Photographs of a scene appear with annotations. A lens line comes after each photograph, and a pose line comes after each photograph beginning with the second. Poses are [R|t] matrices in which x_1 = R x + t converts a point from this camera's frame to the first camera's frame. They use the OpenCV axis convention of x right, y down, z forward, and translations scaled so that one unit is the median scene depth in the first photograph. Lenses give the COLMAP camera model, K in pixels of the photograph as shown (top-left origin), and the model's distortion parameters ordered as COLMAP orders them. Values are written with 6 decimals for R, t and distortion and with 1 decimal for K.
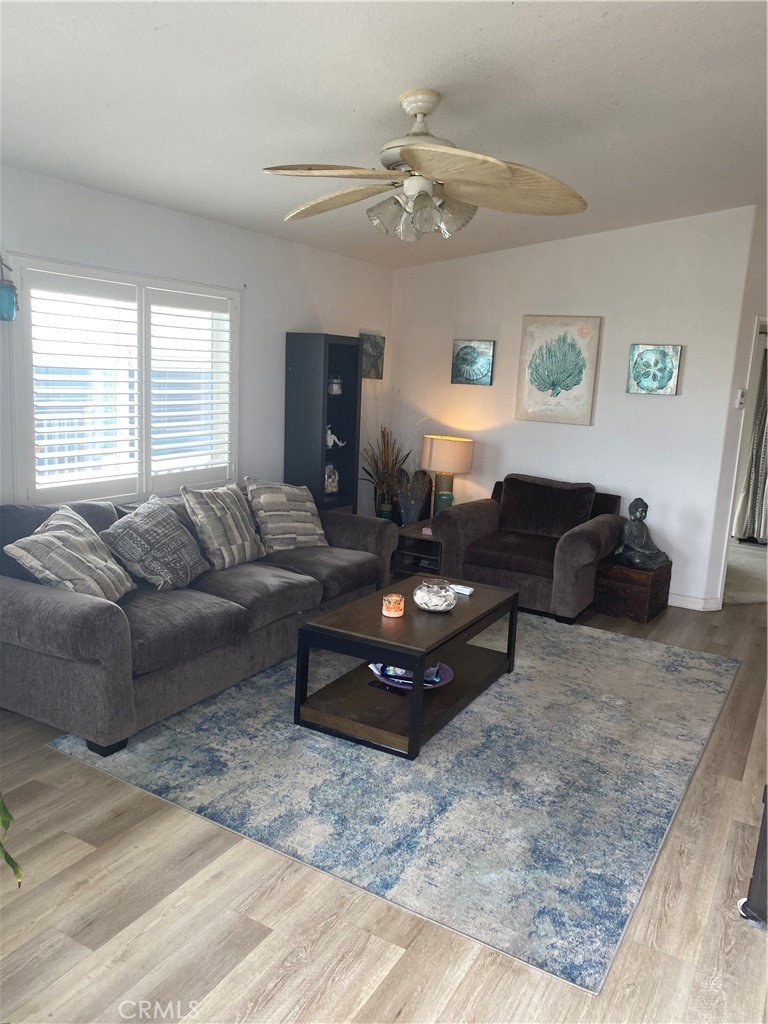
lens RADIAL K [[773.8, 0, 391.3], [0, 773.8, 504.3], [0, 0, 1]] dist [0.032067, -0.041419]
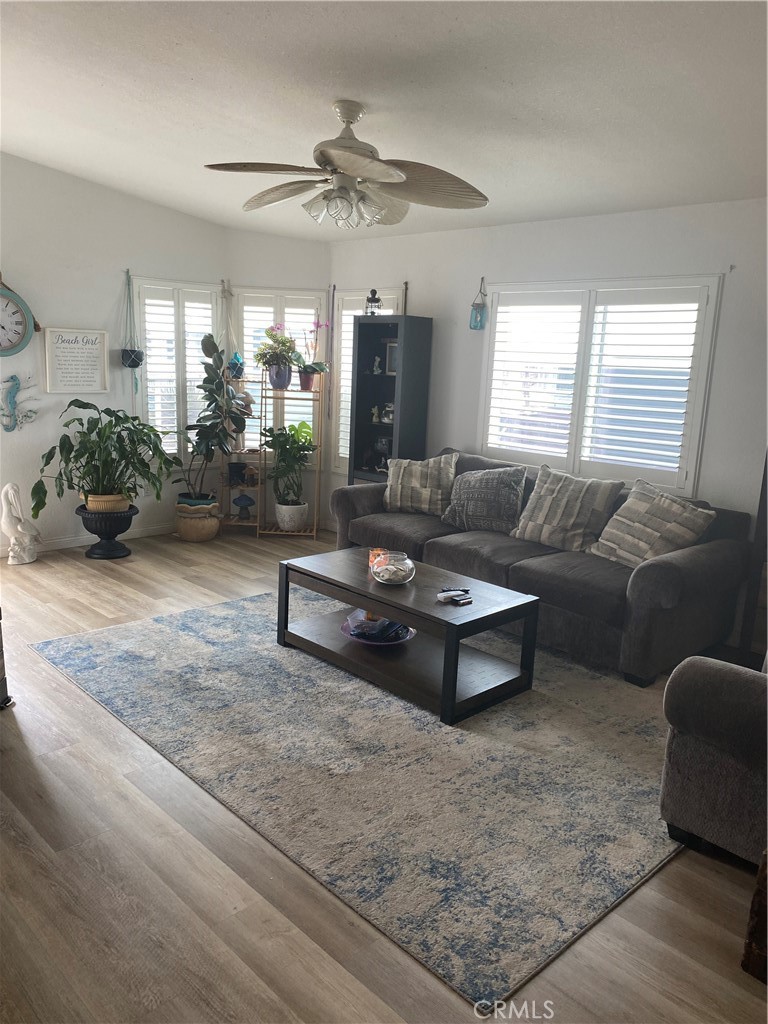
lens RADIAL K [[773.8, 0, 388.9], [0, 773.8, 512.9], [0, 0, 1]] dist [0.032067, -0.041419]
pose [[-0.261213, 0.139030, -0.955216, 1.069762], [-0.222079, 0.954372, 0.199637, -0.158372], [0.939387, 0.264281, -0.218419, 1.272230]]
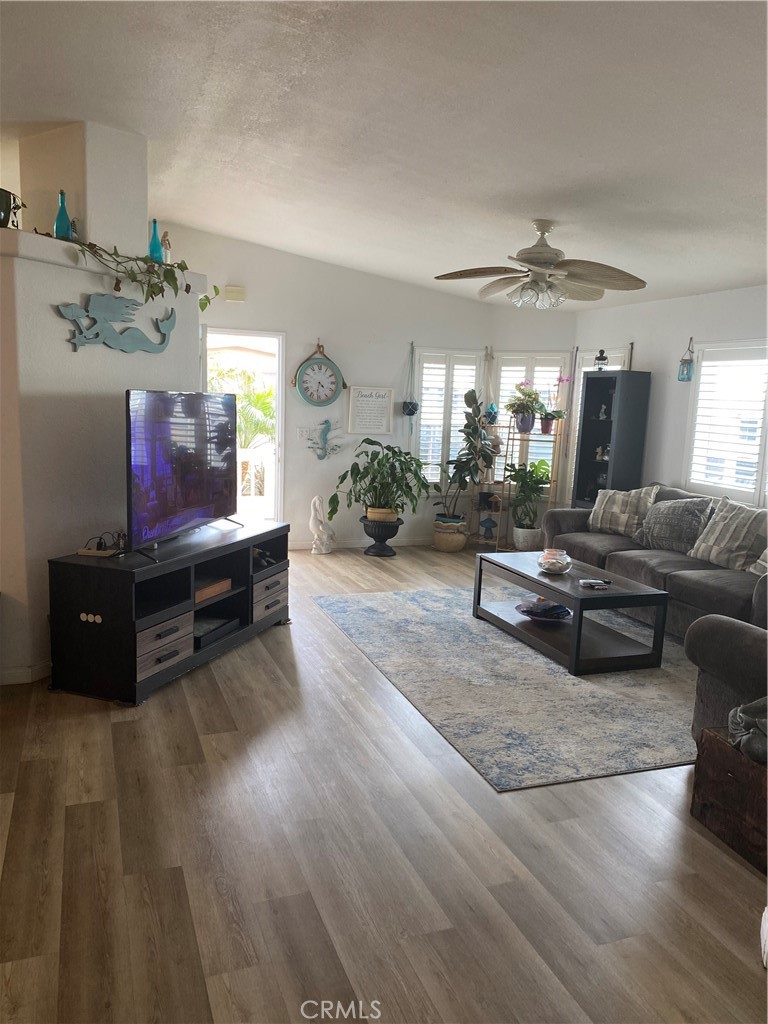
lens RADIAL K [[773.8, 0, 376.6], [0, 773.8, 506.9], [0, 0, 1]] dist [0.032067, -0.041419]
pose [[-0.637997, 0.039076, -0.769047, 1.335834], [-0.198823, 0.956488, 0.213543, -0.202295], [0.743928, 0.289143, -0.602467, 1.640535]]
